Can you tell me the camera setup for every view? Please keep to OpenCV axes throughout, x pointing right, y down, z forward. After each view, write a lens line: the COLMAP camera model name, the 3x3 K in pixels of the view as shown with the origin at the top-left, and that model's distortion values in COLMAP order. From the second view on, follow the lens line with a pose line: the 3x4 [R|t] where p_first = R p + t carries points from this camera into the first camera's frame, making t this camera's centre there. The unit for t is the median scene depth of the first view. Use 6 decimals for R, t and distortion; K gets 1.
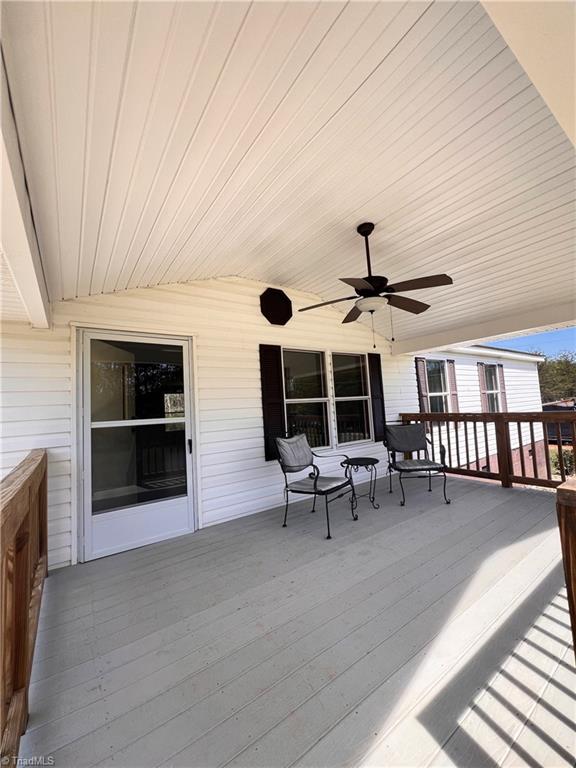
lens RADIAL K [[308.1, 0, 286.4], [0, 308.1, 384.7], [0, 0, 1]] dist [-0.002418, 0.000729]
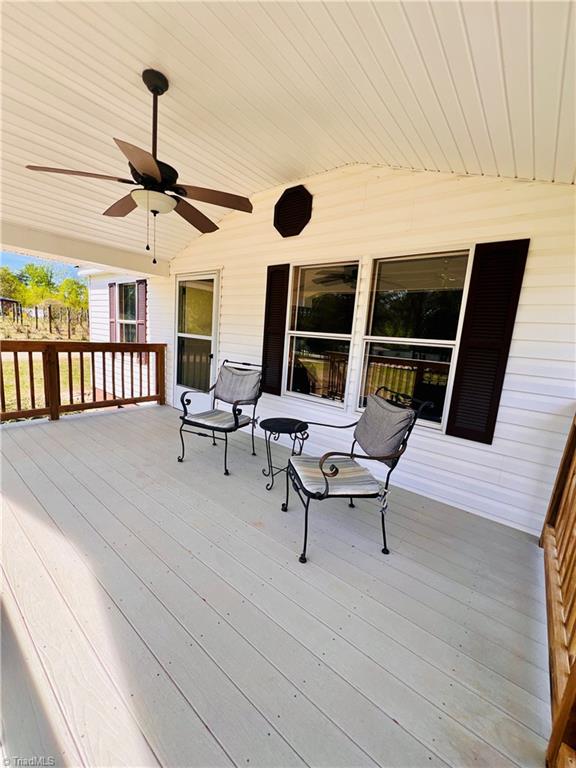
lens RADIAL K [[308.1, 0, 286.4], [0, 308.1, 384.7], [0, 0, 1]] dist [-0.002418, 0.000729]
pose [[0.275203, 0.223695, -0.934999, 0.829495], [-0.026673, 0.973956, 0.225165, 0.002322], [0.961016, -0.037027, 0.274002, 0.769431]]
